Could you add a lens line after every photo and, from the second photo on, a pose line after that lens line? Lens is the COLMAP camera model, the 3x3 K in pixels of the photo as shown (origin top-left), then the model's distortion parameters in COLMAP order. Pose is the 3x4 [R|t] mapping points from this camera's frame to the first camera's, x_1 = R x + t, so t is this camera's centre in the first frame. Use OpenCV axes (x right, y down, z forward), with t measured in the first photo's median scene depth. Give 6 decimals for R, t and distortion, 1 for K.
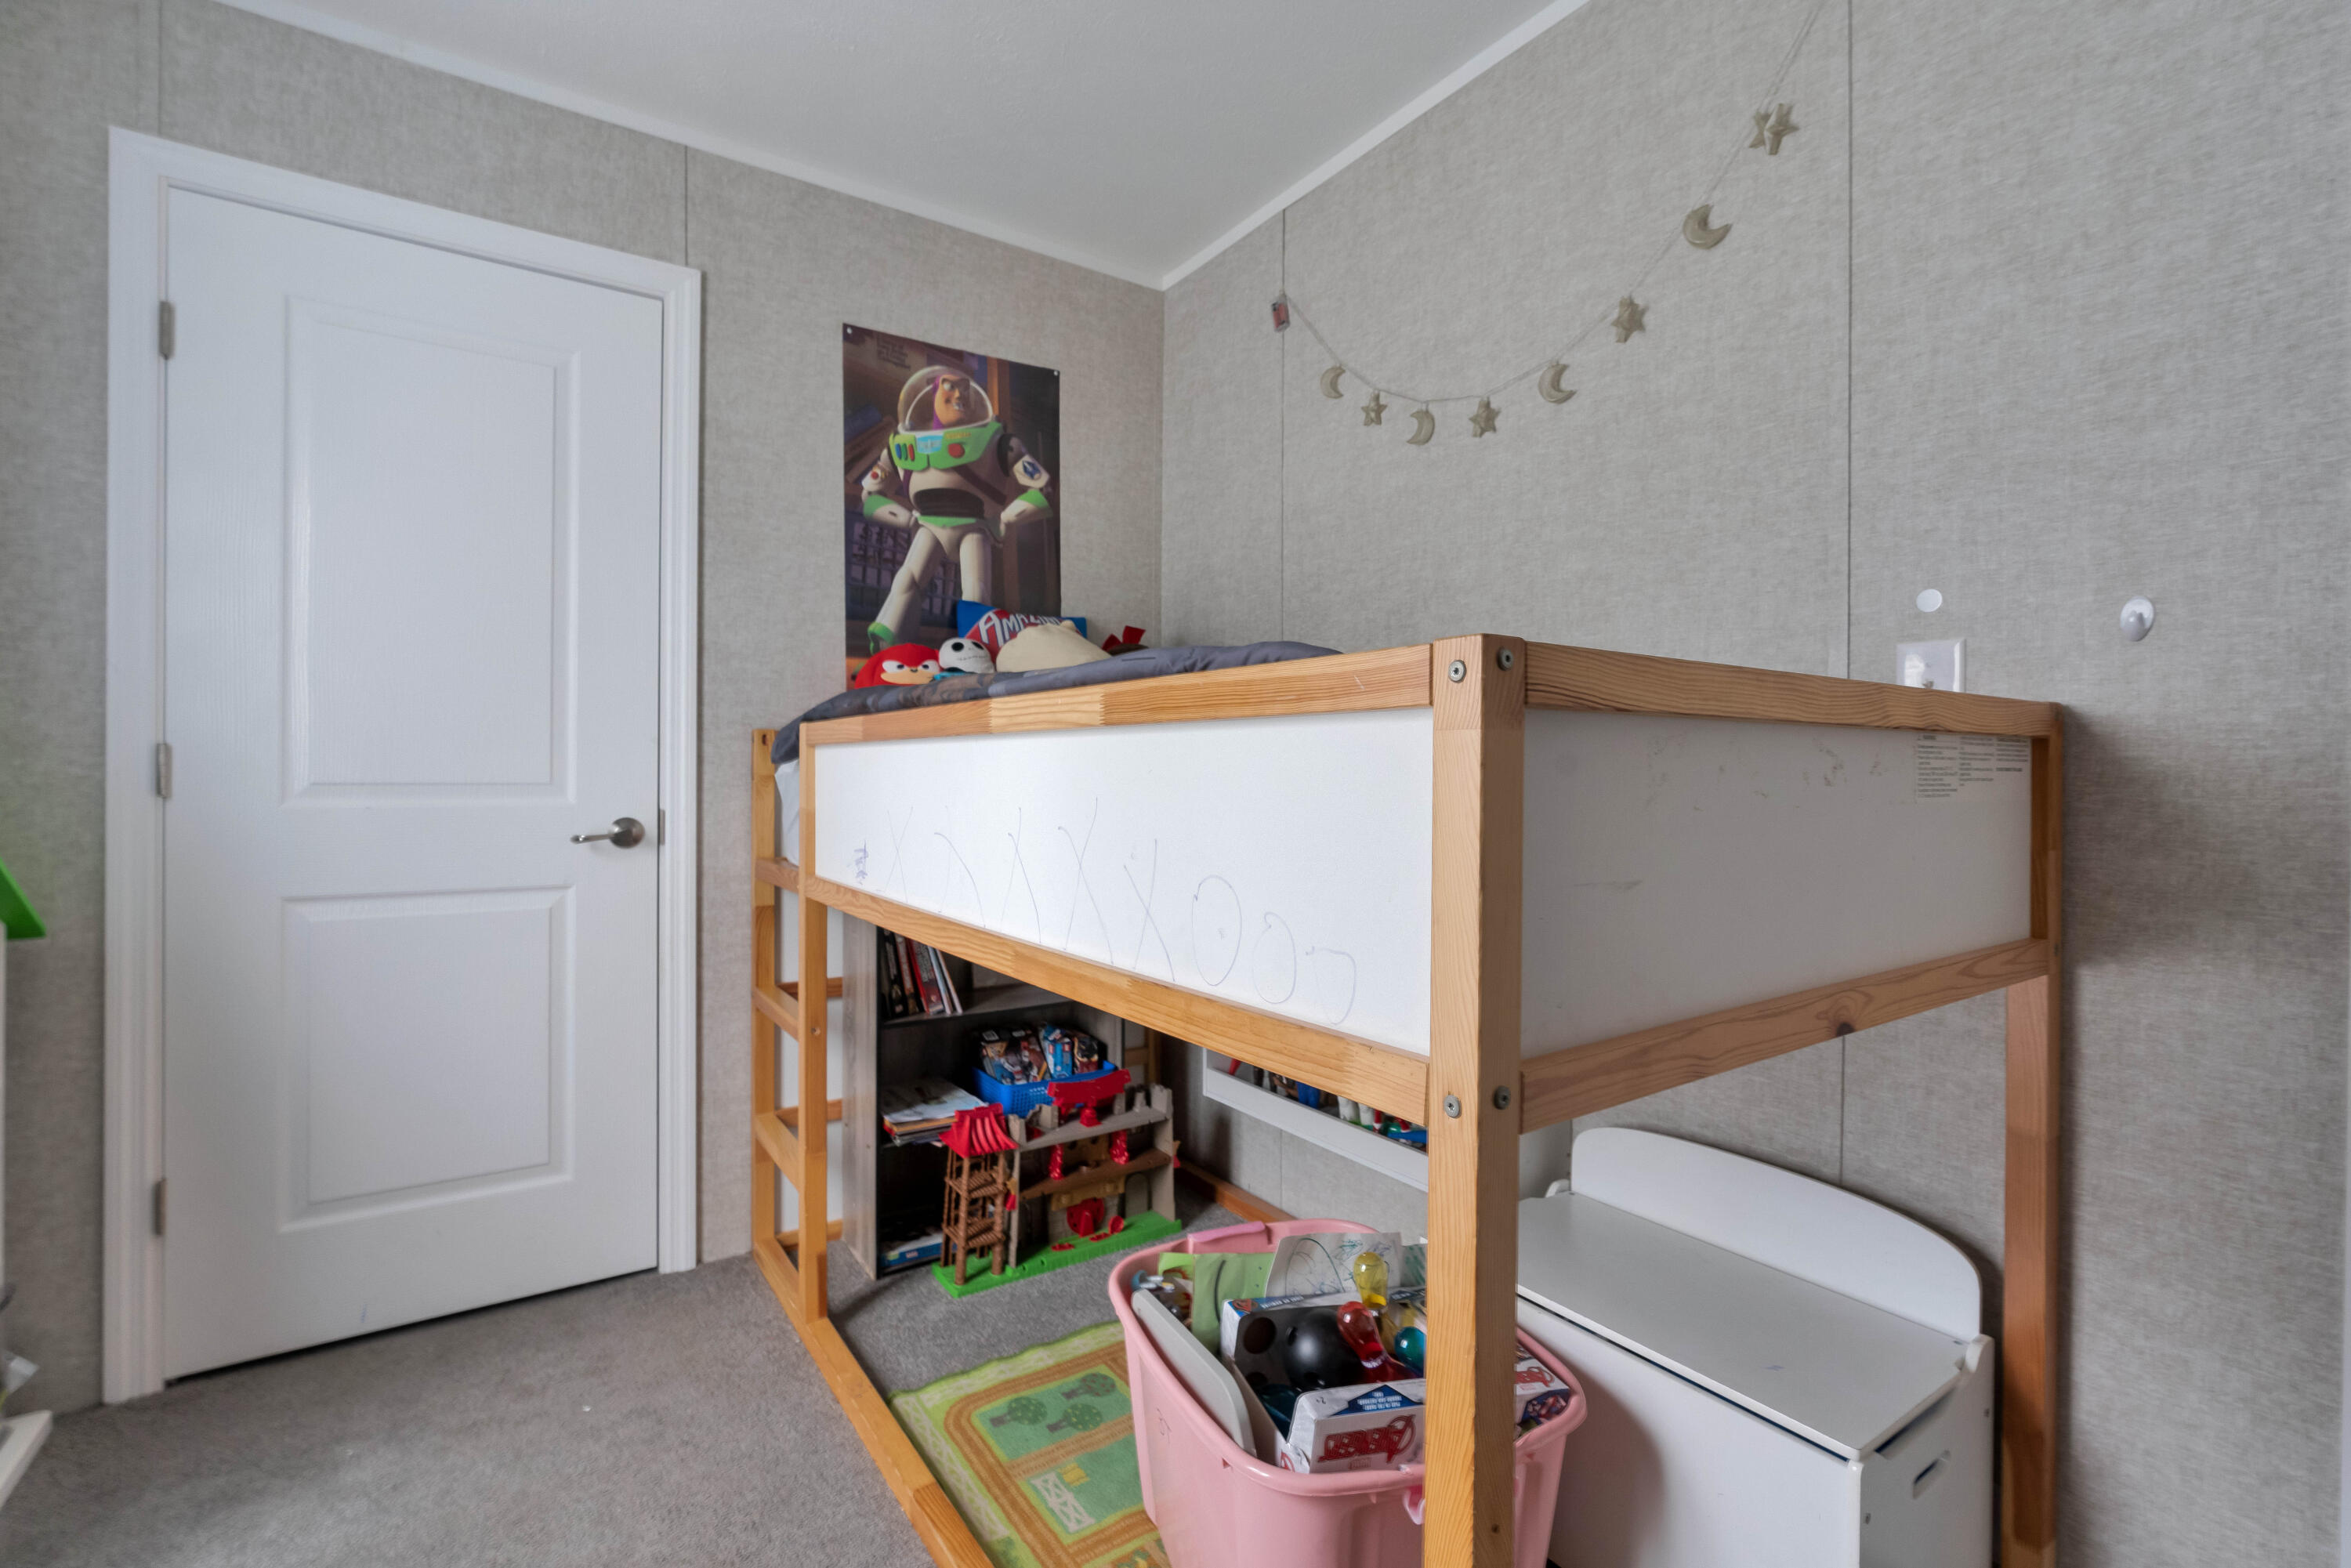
lens RADIAL K [[1052.6, 0, 1170.5], [0, 1052.6, 777.9], [0, 0, 1]] dist [-0.011943, 0.003116]
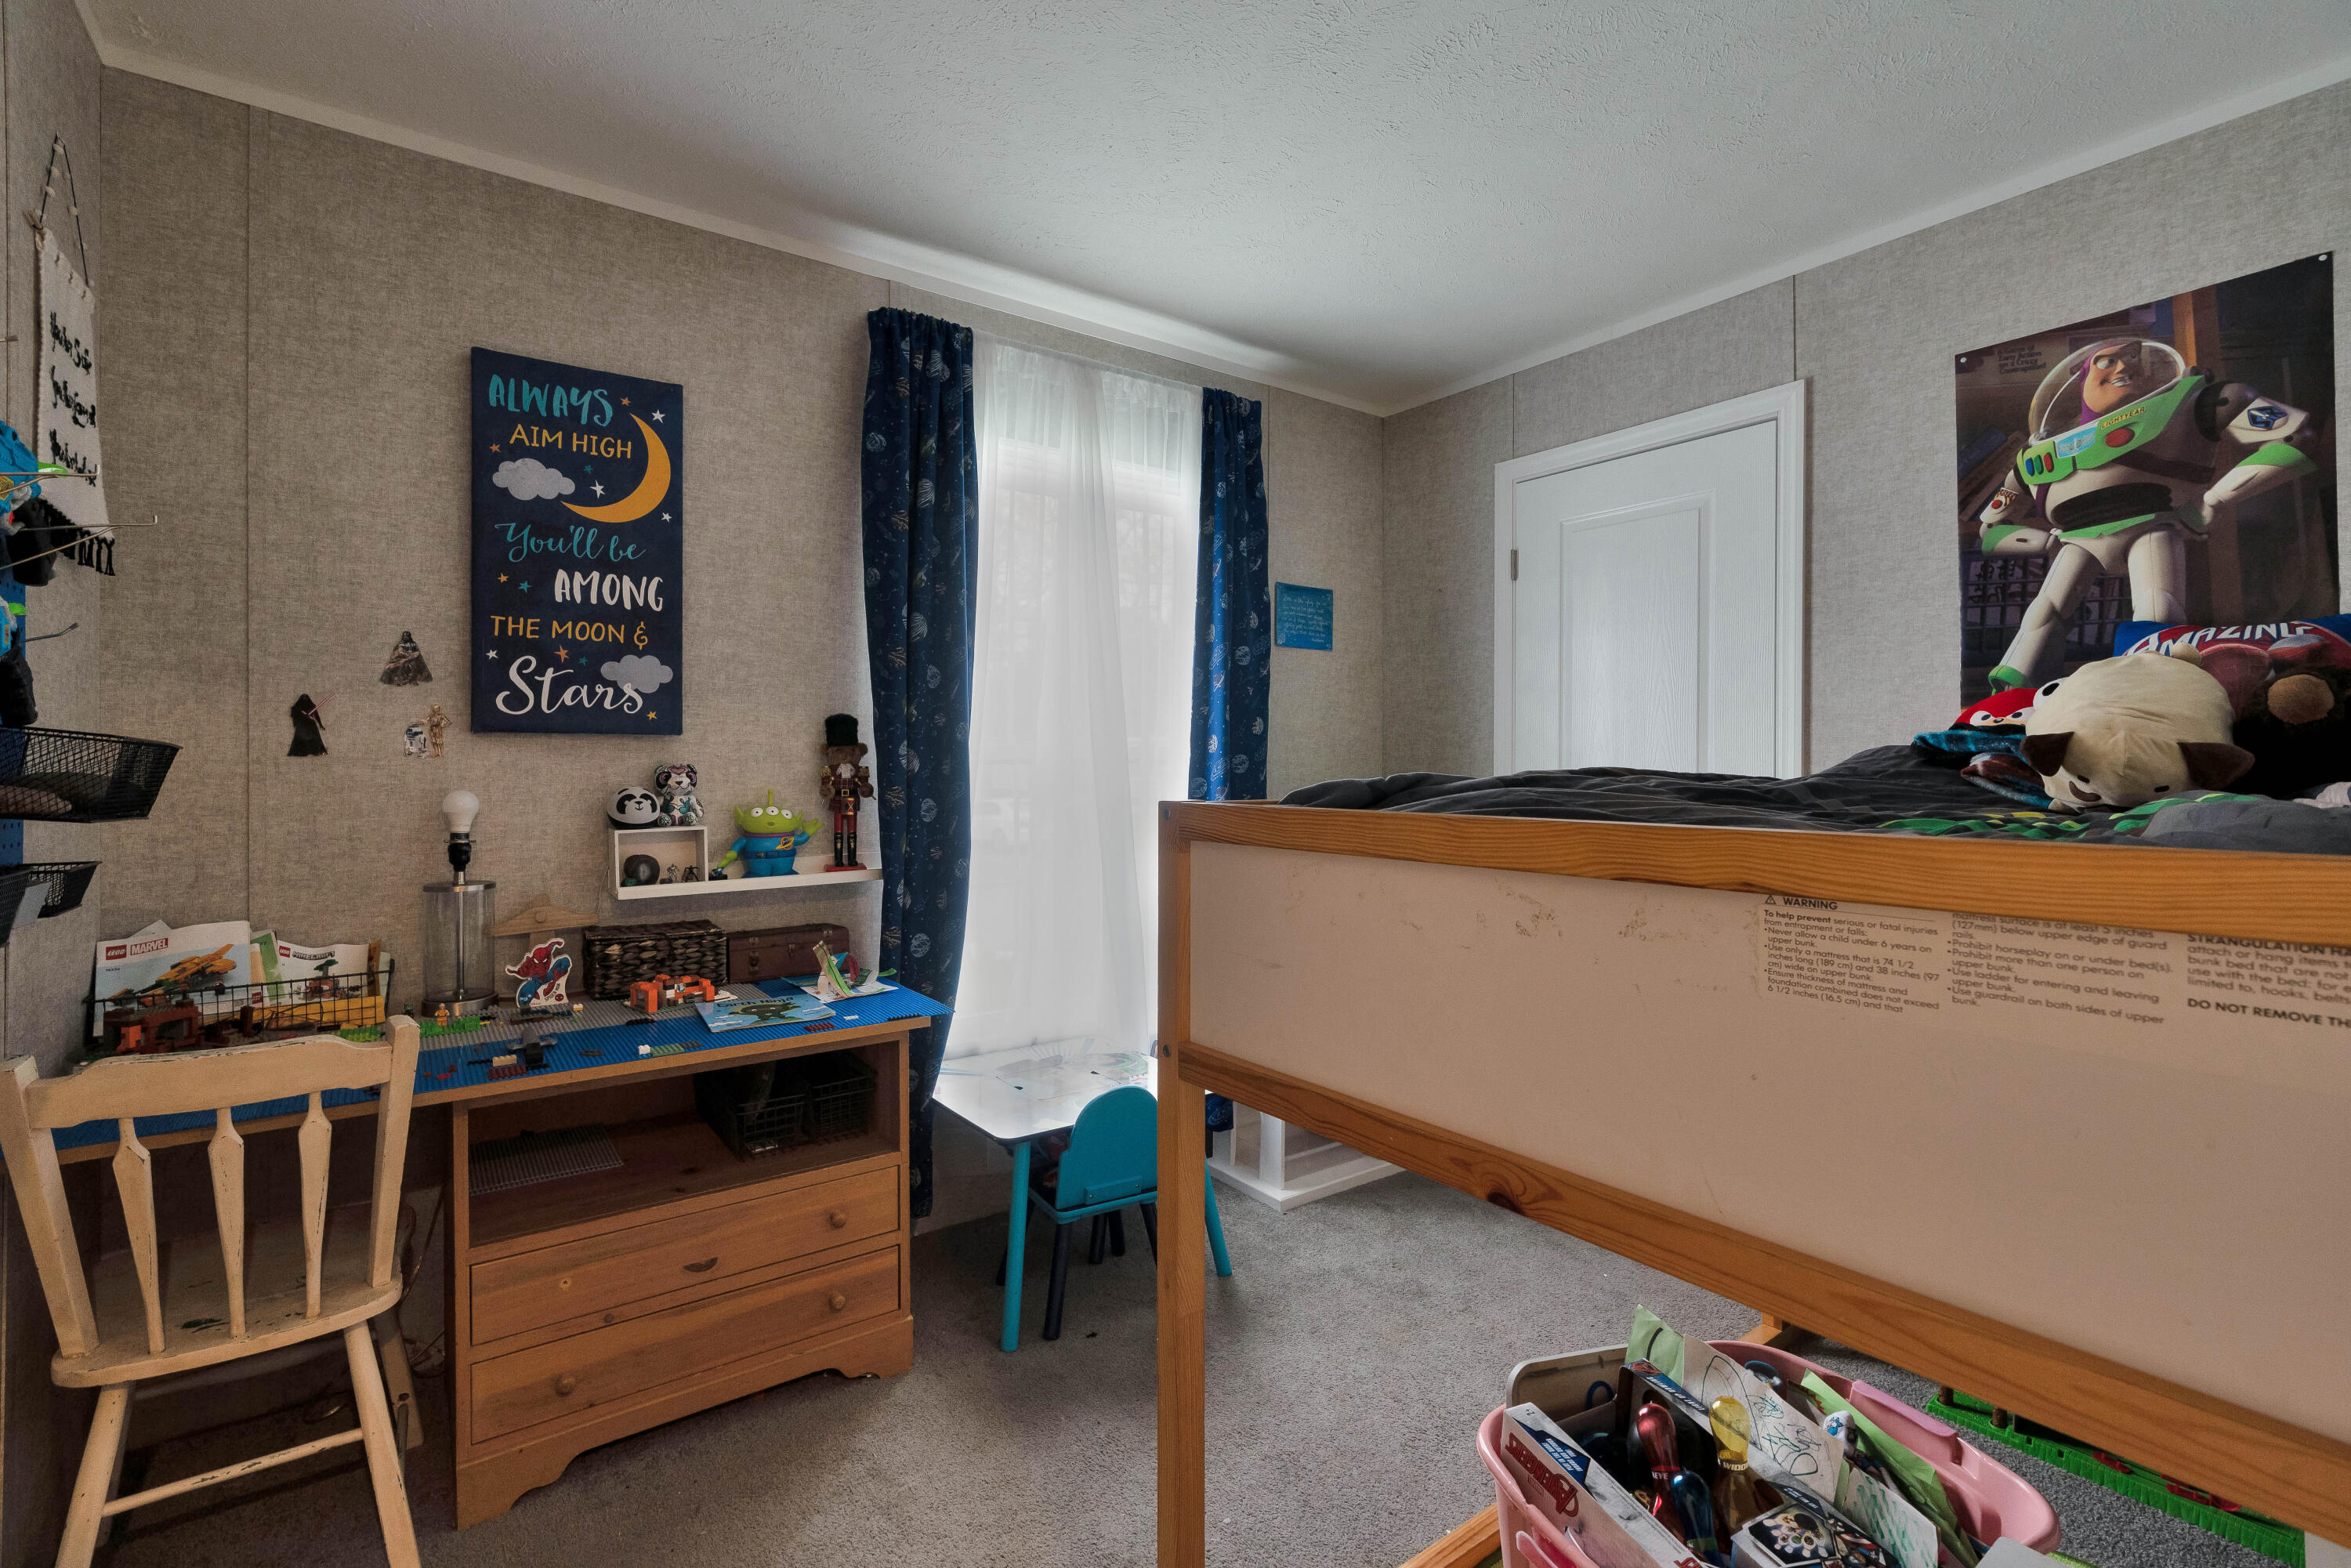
lens RADIAL K [[1052.6, 0, 1168.7], [0, 1052.6, 773.5], [0, 0, 1]] dist [-0.011943, 0.003116]
pose [[0.021396, 0.013501, -0.999680, 0.599094], [0.001663, 0.999907, 0.013540, -0.067196], [0.999770, -0.001952, 0.021371, 0.258784]]
